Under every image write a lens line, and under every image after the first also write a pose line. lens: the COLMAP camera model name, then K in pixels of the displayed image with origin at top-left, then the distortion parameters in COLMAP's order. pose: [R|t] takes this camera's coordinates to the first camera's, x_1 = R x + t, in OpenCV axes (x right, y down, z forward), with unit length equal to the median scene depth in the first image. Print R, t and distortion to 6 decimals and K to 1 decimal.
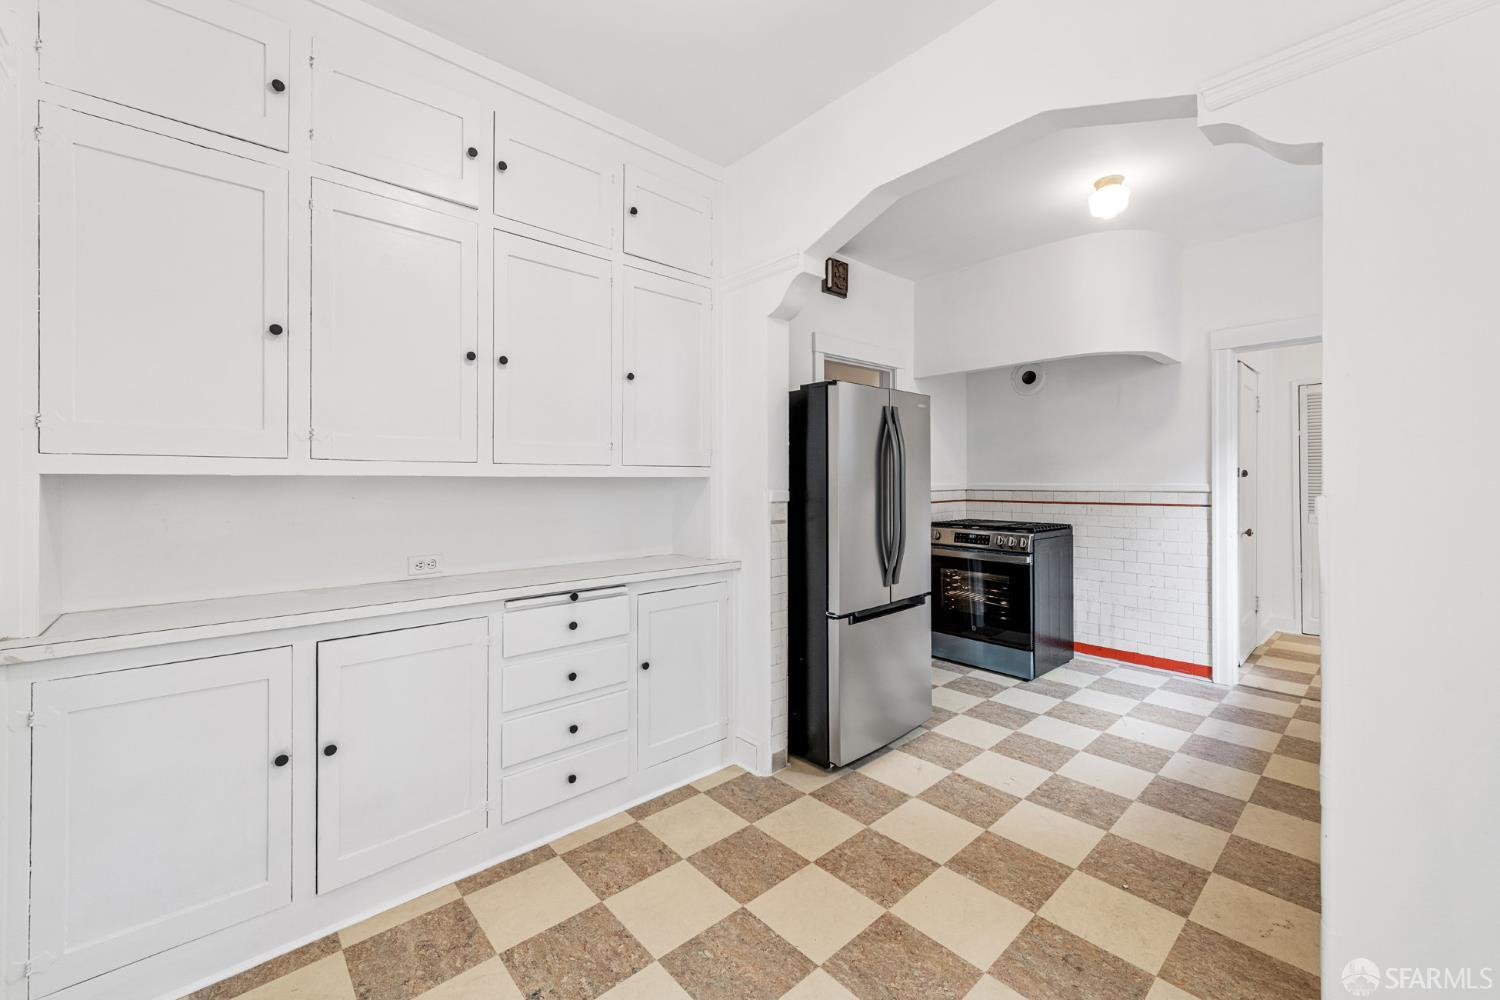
lens RADIAL K [[593.9, 0, 760.8], [0, 593.9, 479.8], [0, 0, 1]] dist [0.011718, -0.004601]
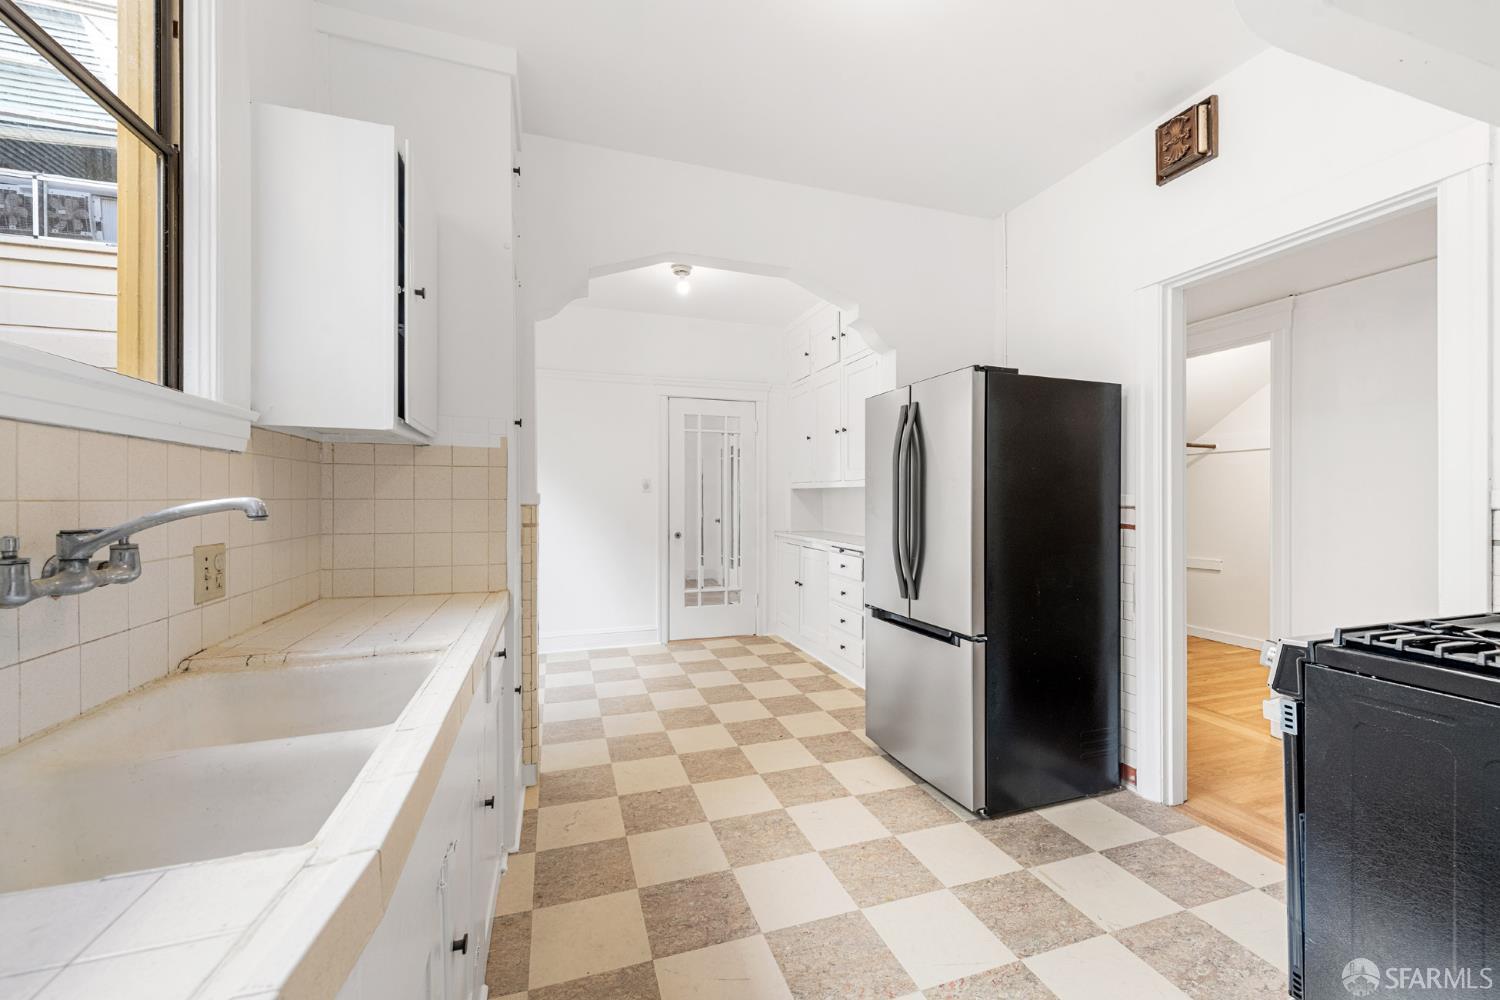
lens RADIAL K [[593.9, 0, 759.5], [0, 593.9, 496.5], [0, 0, 1]] dist [0.011718, -0.004601]
pose [[-0.393727, 0.004436, -0.919217, 1.207284], [0.002783, 0.999990, 0.003634, 0.015963], [0.919223, -0.001127, -0.393735, 1.201826]]
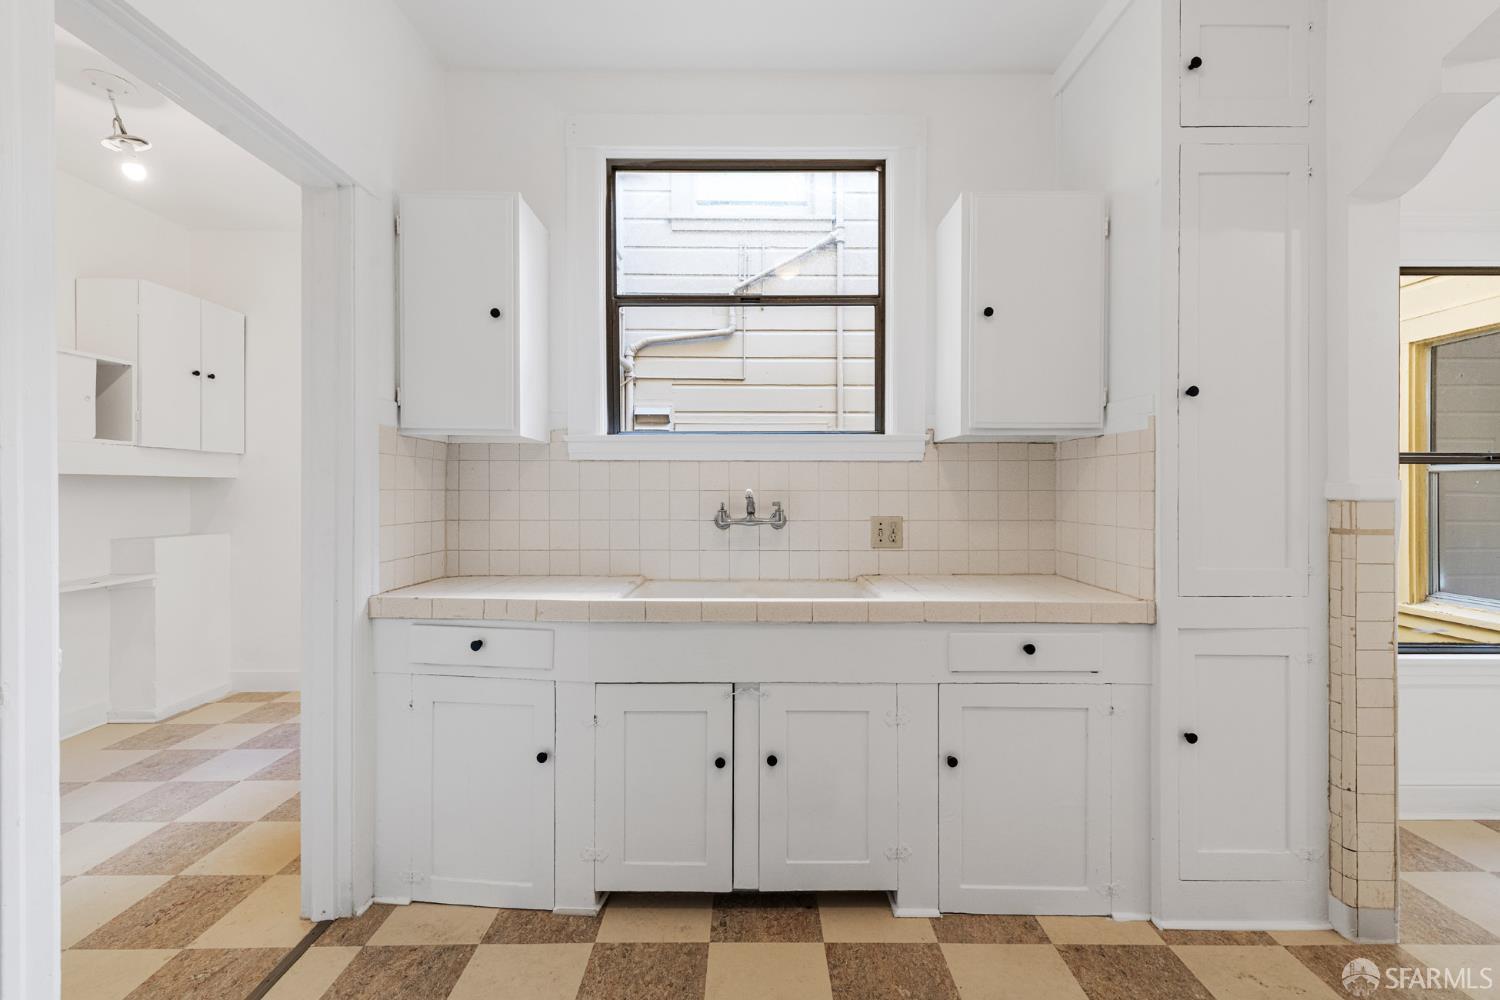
lens RADIAL K [[593.9, 0, 753.8], [0, 593.9, 489.7], [0, 0, 1]] dist [0.011718, -0.004601]
pose [[-0.743367, 0.007969, 0.668836, 0.526036], [0.000935, 0.999940, -0.010875, 0.027354], [-0.668883, -0.007458, -0.743330, 1.355825]]
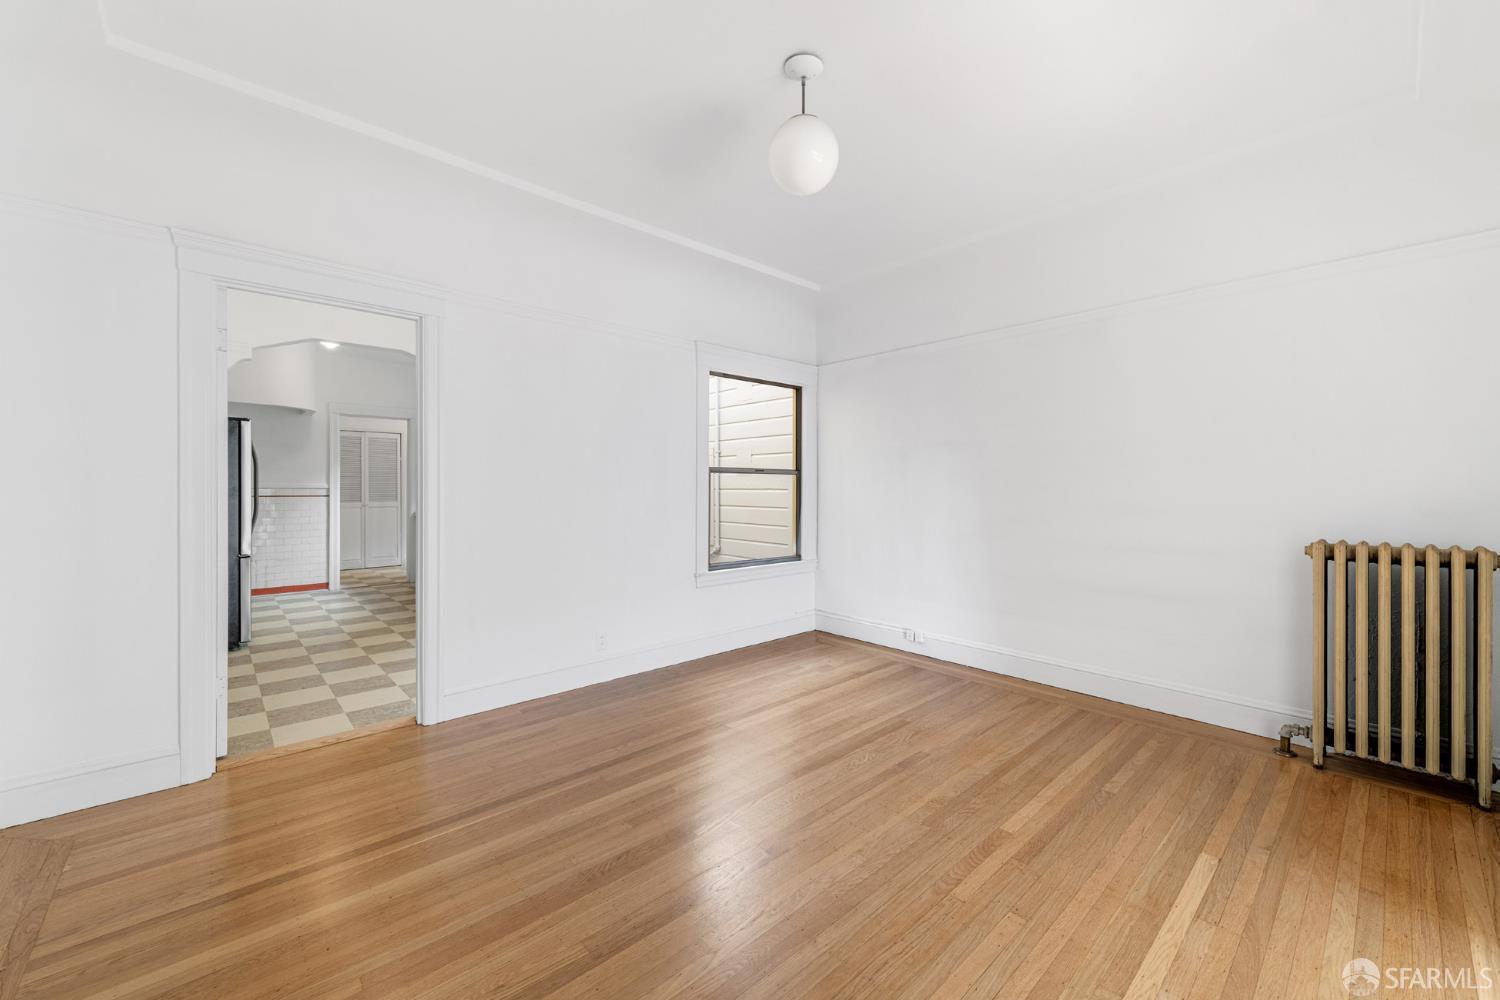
lens RADIAL K [[593.9, 0, 764.8], [0, 593.9, 488.1], [0, 0, 1]] dist [0.011718, -0.004601]
pose [[-0.015265, 0.007078, 0.999858, -1.574864], [-0.003203, 0.999969, -0.007127, 0.039883], [-0.999878, -0.003311, -0.015241, -0.460772]]
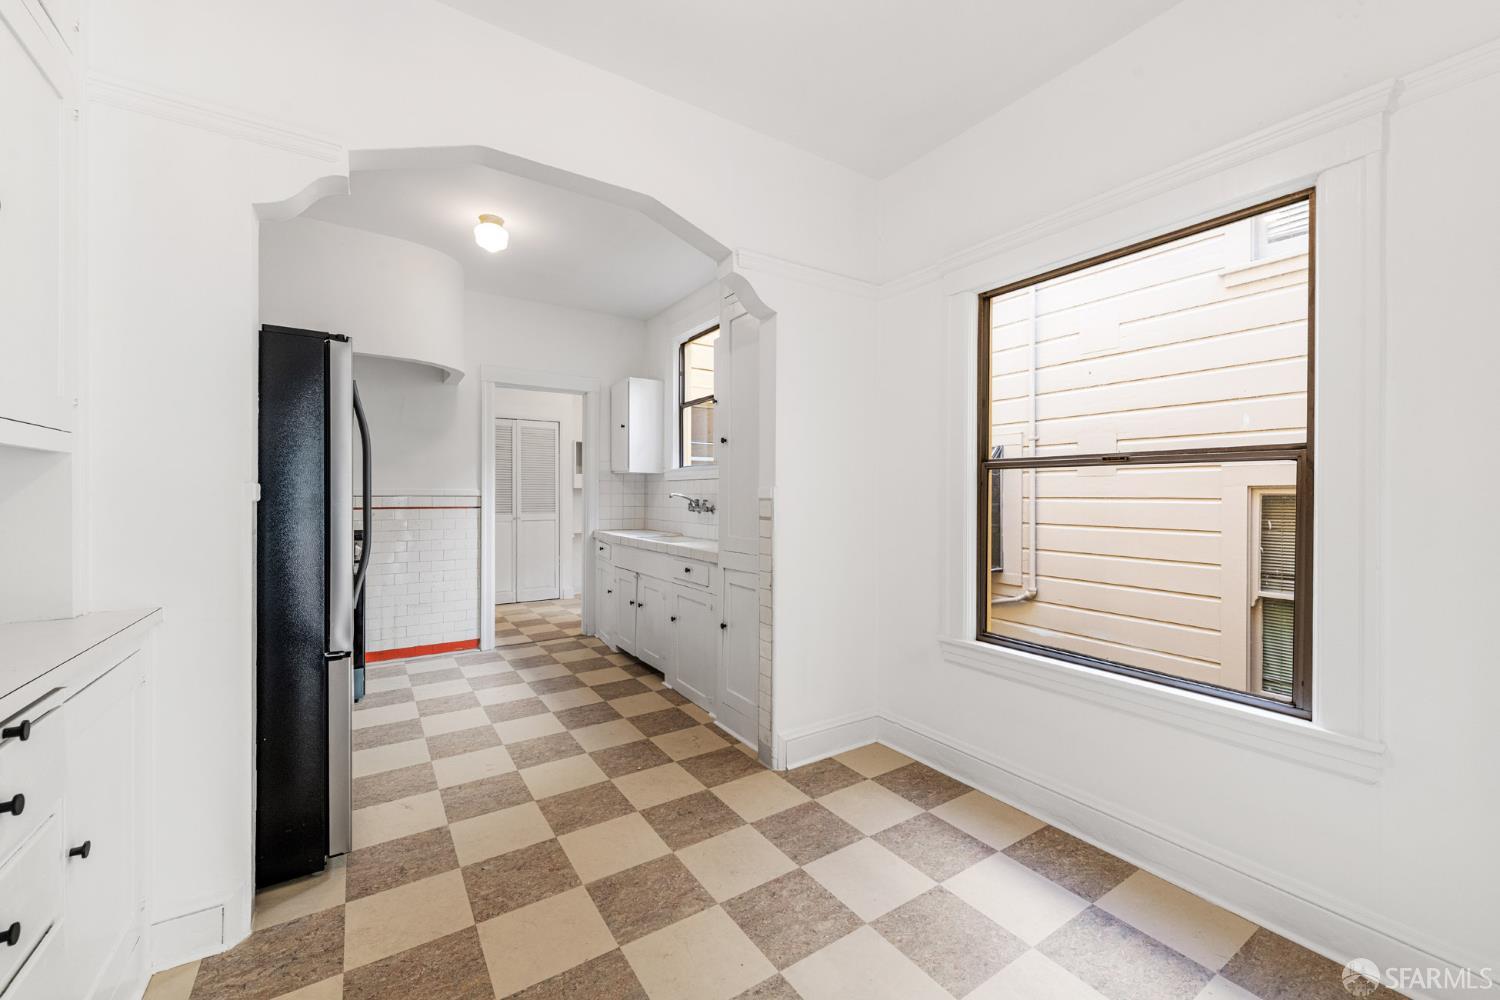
lens RADIAL K [[593.9, 0, 750.5], [0, 593.9, 493.6], [0, 0, 1]] dist [0.011718, -0.004601]
pose [[0.157046, 0.008576, 0.987554, -0.511148], [-0.005959, 0.999952, -0.007736, 0.031138], [-0.987573, -0.004670, 0.157089, 0.365784]]
